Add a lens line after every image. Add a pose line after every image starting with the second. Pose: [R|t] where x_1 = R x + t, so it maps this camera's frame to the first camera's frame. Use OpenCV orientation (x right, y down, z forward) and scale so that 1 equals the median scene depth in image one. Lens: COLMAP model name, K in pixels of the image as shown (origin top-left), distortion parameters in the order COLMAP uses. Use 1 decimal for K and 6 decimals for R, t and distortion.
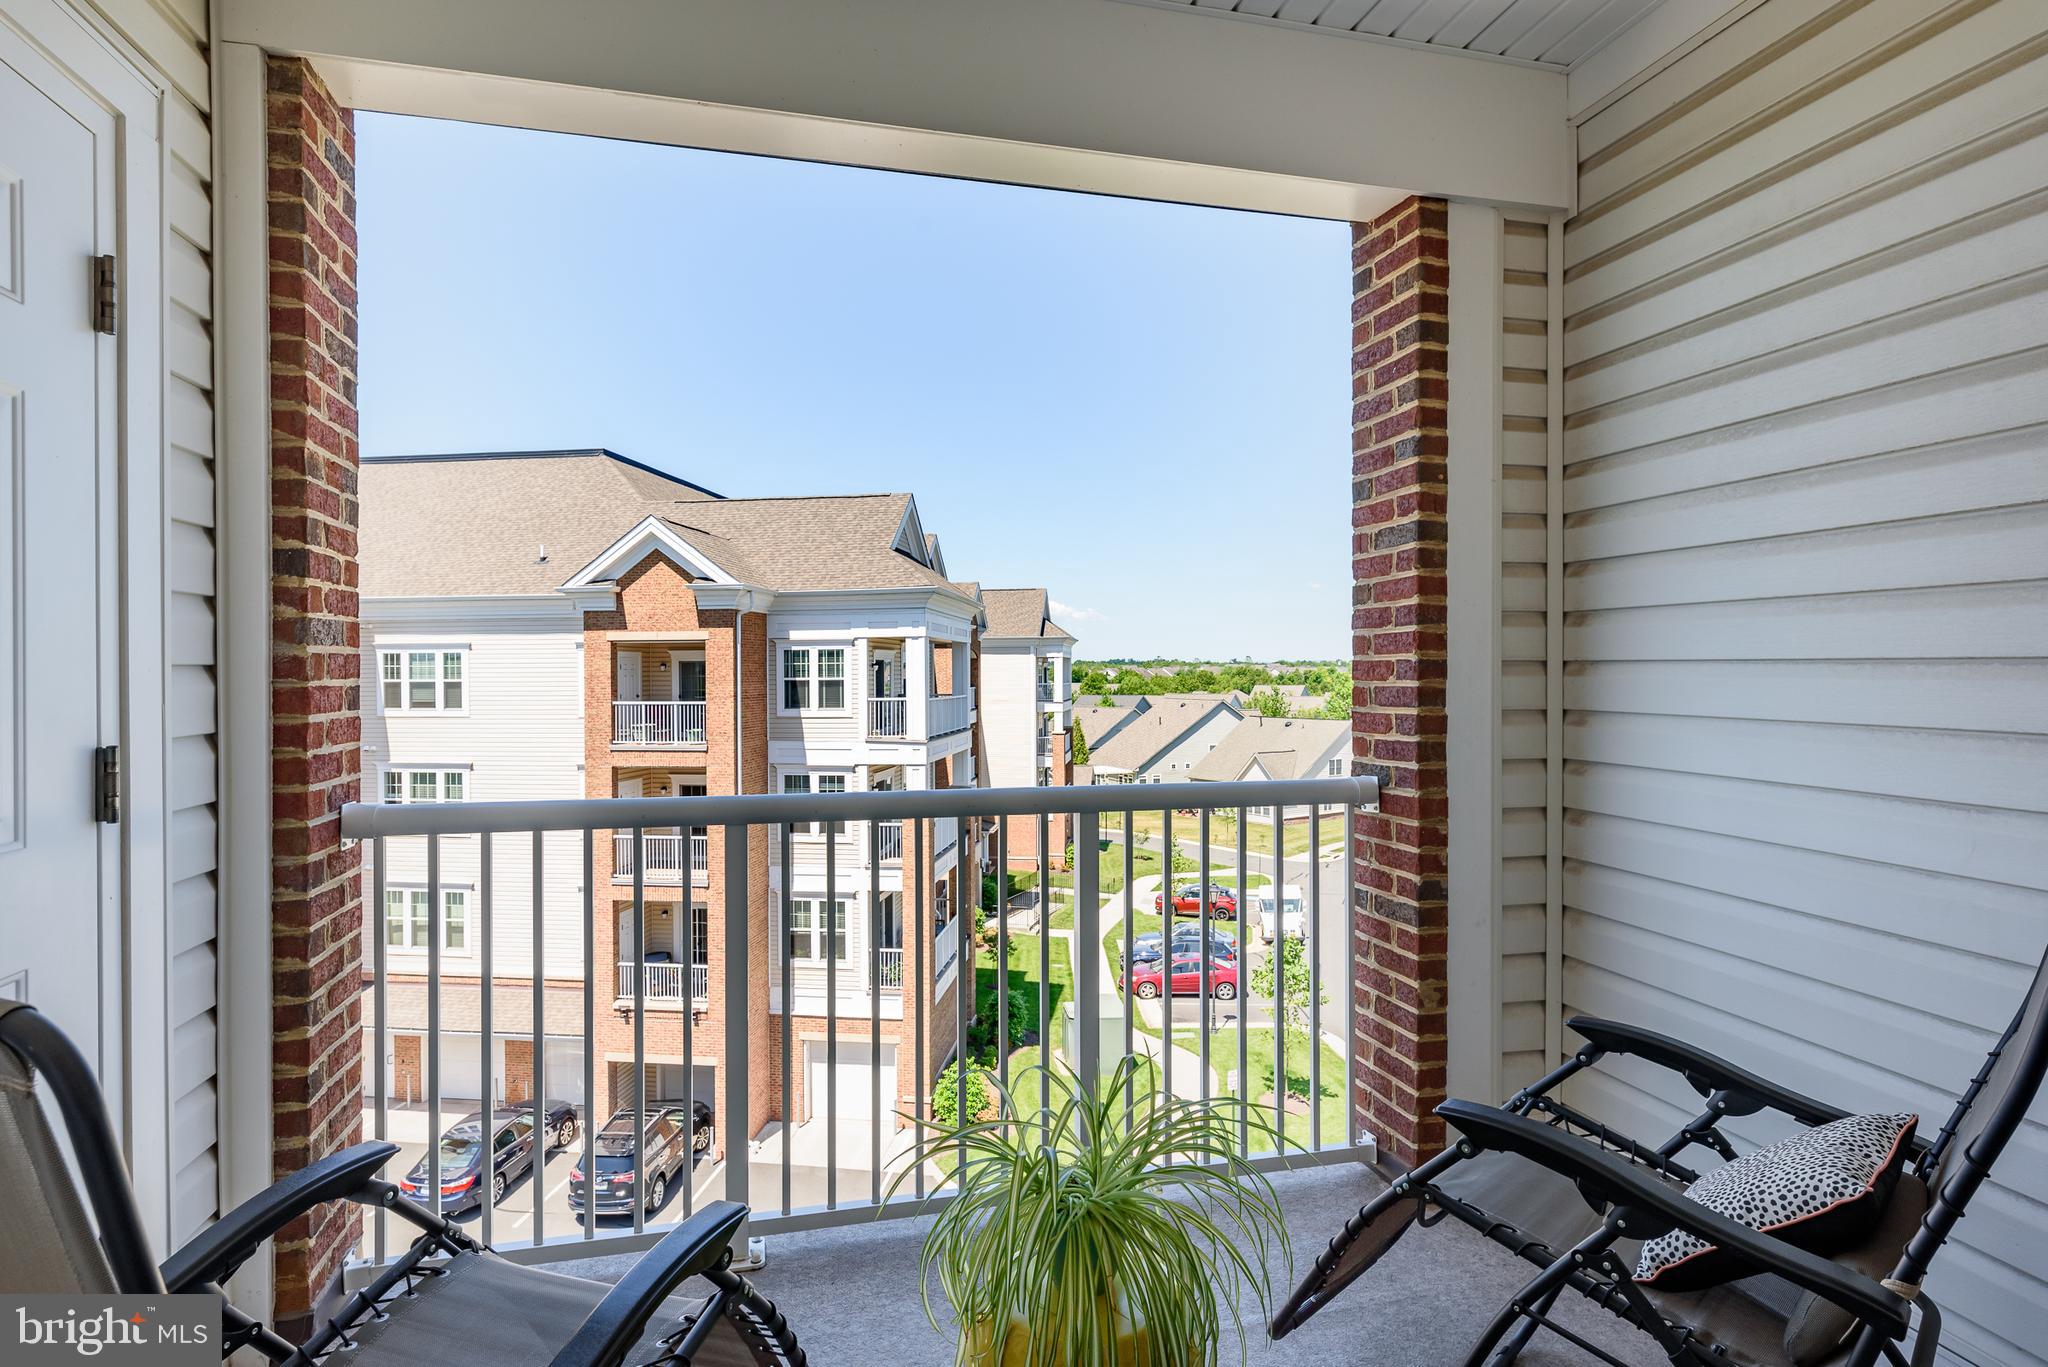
lens RADIAL K [[1052.4, 0, 1033.9], [0, 1052.4, 677.0], [0, 0, 1]] dist [-0.001553, 0.000221]
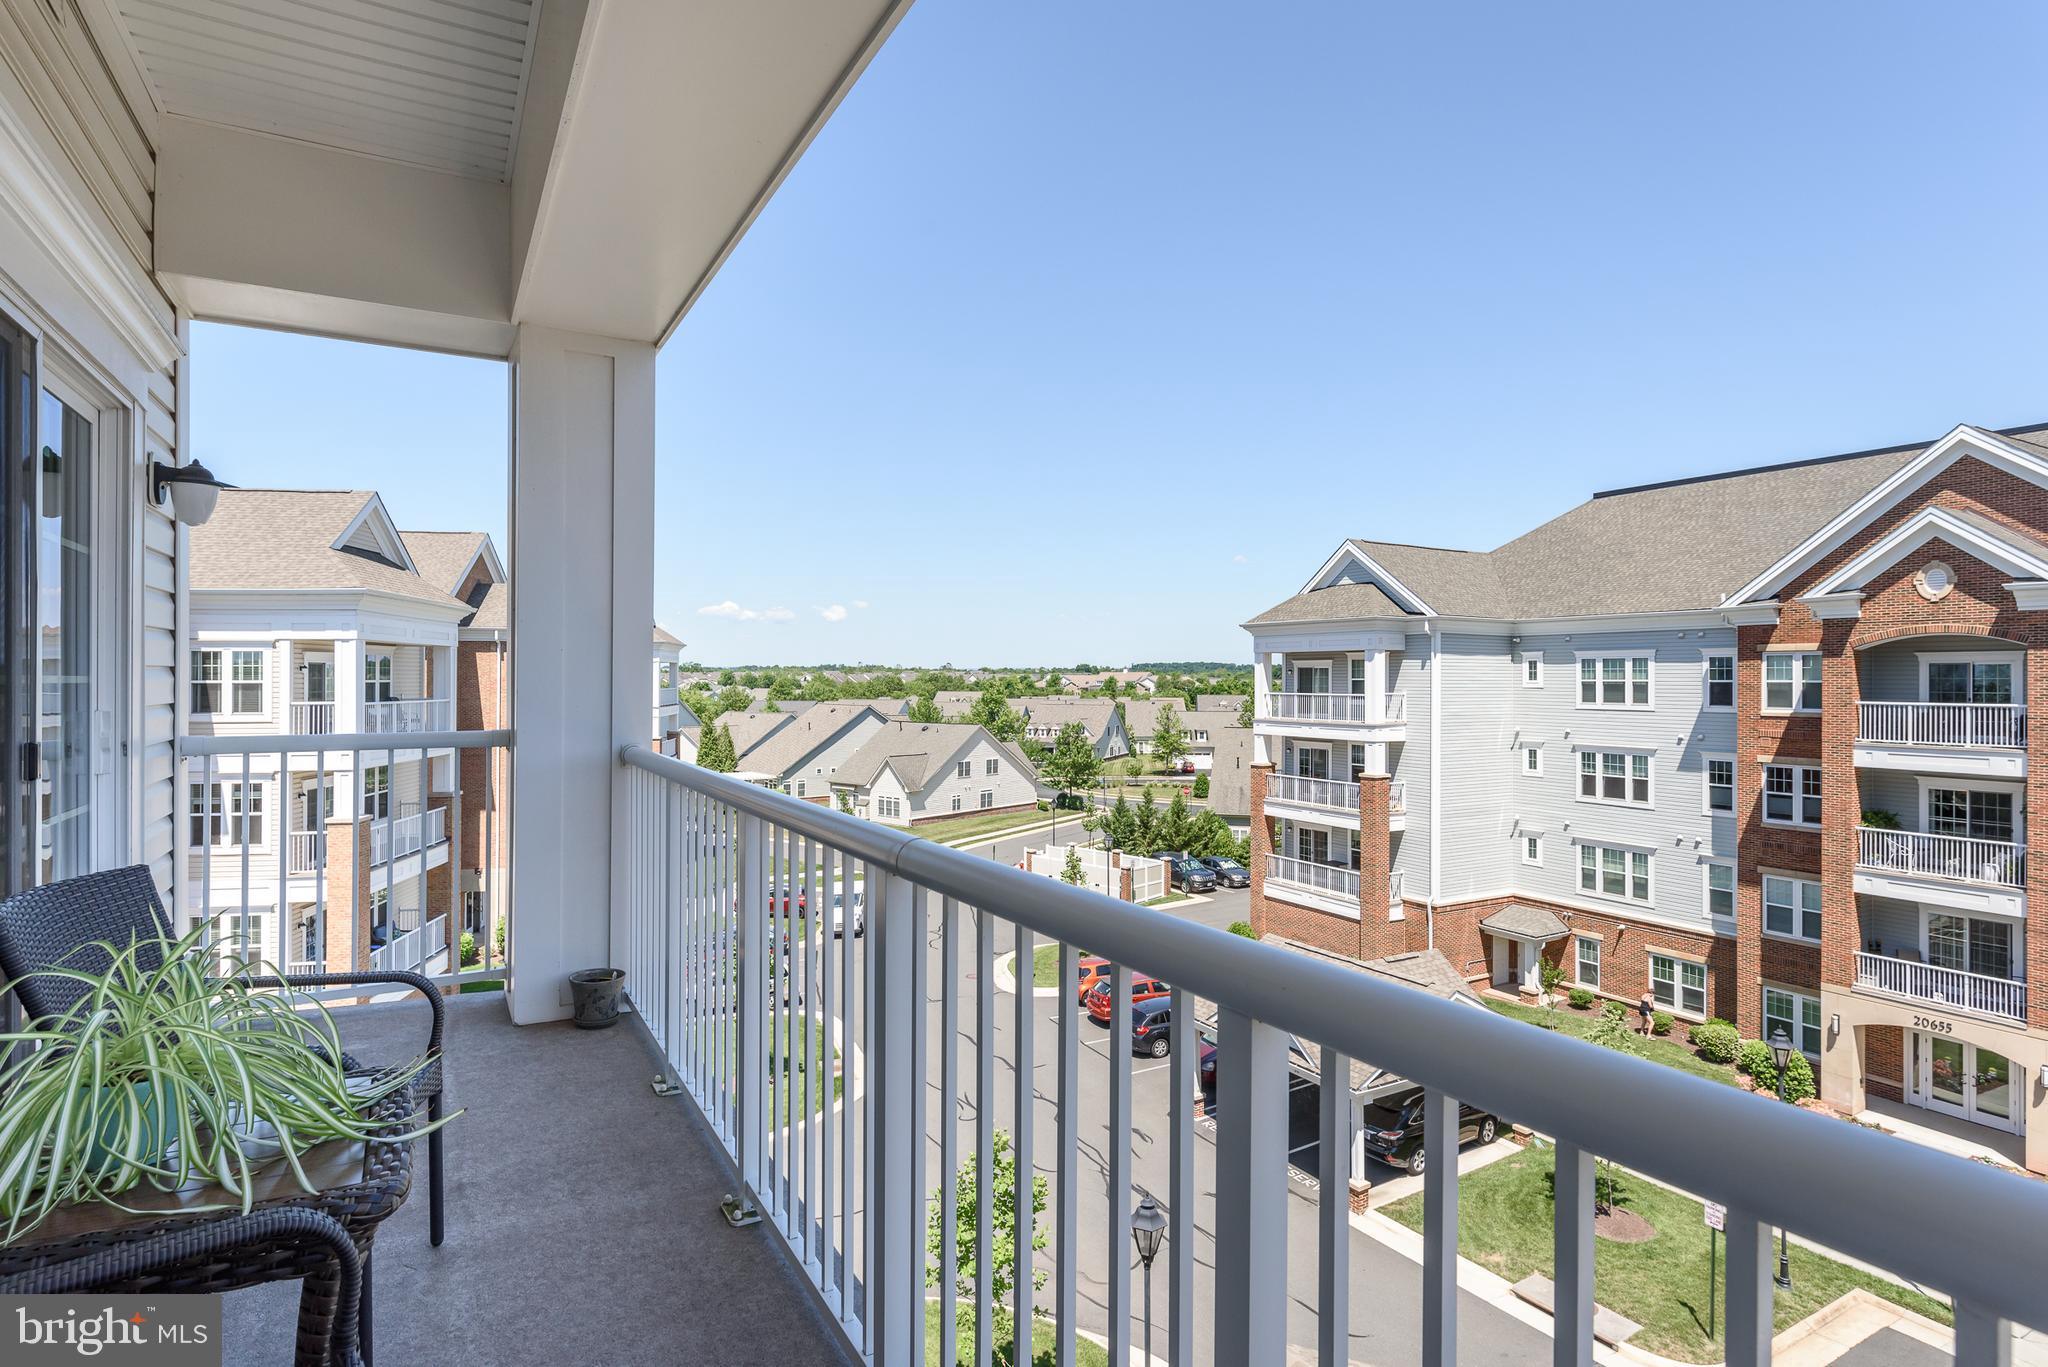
lens RADIAL K [[1052.4, 0, 1033.6], [0, 1052.4, 677.0], [0, 0, 1]] dist [-0.001553, 0.000221]
pose [[0.974389, 0.009325, 0.224676, 0.286200], [-0.008198, 0.999949, -0.005950, -0.003075], [-0.224720, 0.003955, 0.974415, -0.088015]]
